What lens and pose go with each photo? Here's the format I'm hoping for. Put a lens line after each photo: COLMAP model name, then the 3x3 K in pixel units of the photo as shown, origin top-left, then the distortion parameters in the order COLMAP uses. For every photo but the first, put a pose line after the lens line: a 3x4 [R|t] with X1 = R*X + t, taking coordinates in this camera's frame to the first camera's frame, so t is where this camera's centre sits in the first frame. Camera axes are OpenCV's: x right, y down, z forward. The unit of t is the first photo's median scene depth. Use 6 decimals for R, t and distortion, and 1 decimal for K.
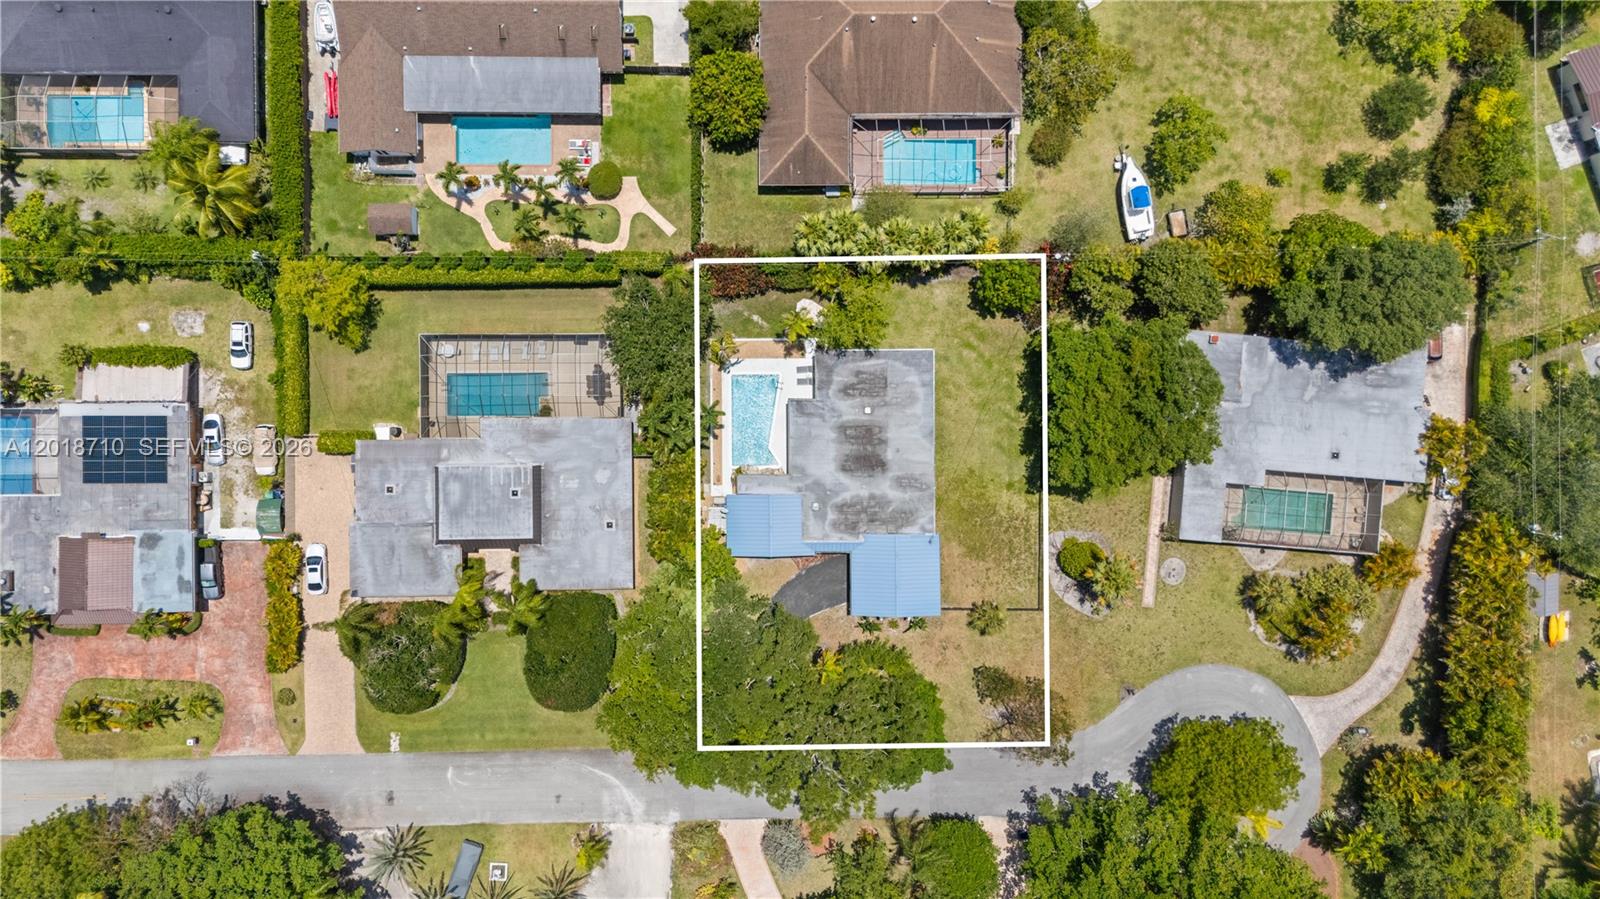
lens RADIAL K [[1123.2, 0, 800.0], [0, 1123.2, 449.5], [0, 0, 1]] dist [0.002212, 0.001494]
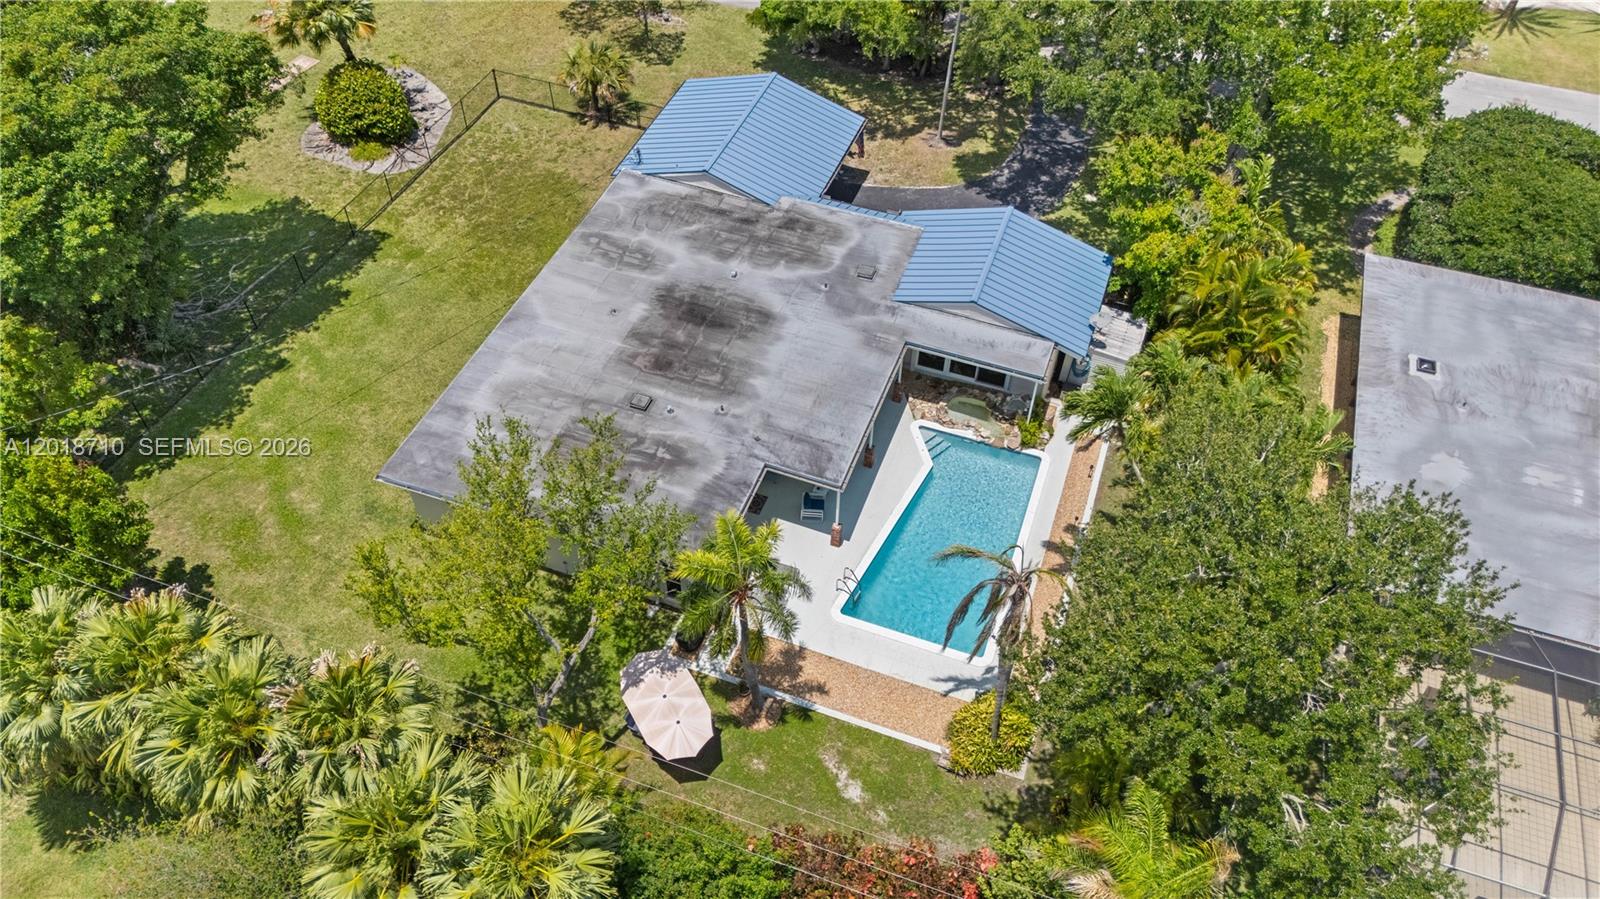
lens RADIAL K [[1123.2, 0, 800.0], [0, 1123.2, 449.5], [0, 0, 1]] dist [0.002212, 0.001494]
pose [[-0.936260, -0.300011, 0.182784, -0.052863], [0.348774, -0.731418, 0.585990, -0.227050], [-0.042112, 0.612389, 0.789434, 0.714326]]
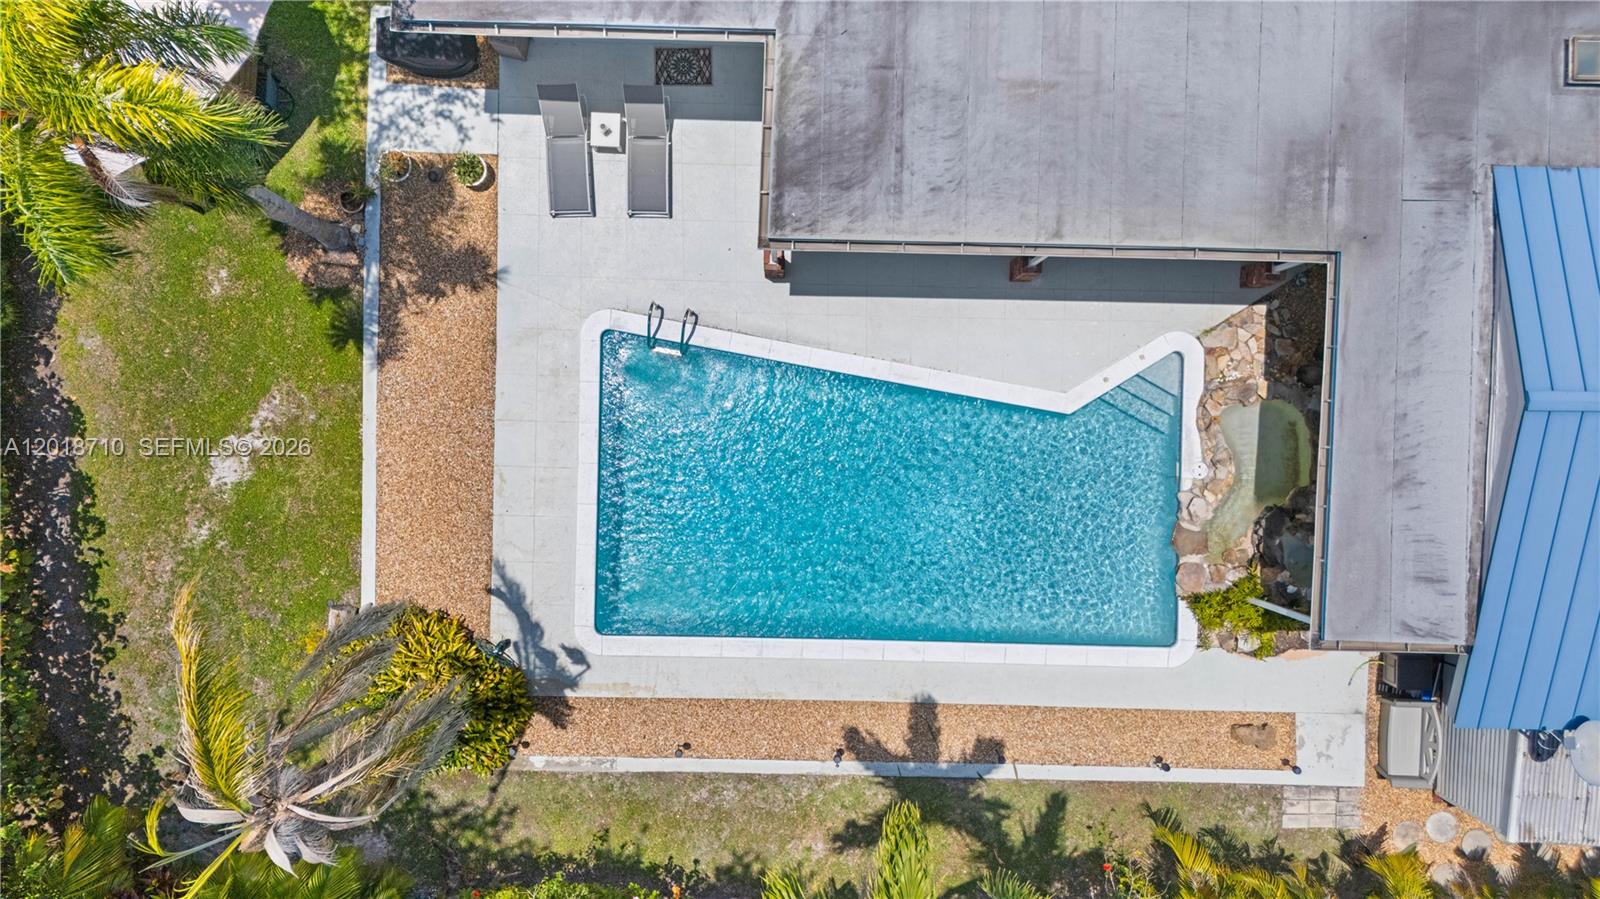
lens RADIAL K [[1123.2, 0, 800.0], [0, 1123.2, 449.5], [0, 0, 1]] dist [0.002212, 0.001494]
pose [[0.028183, -0.998744, -0.041418, -0.027726], [0.999298, 0.029174, -0.023522, -0.035130], [0.024701, -0.040726, 0.998865, 0.845859]]
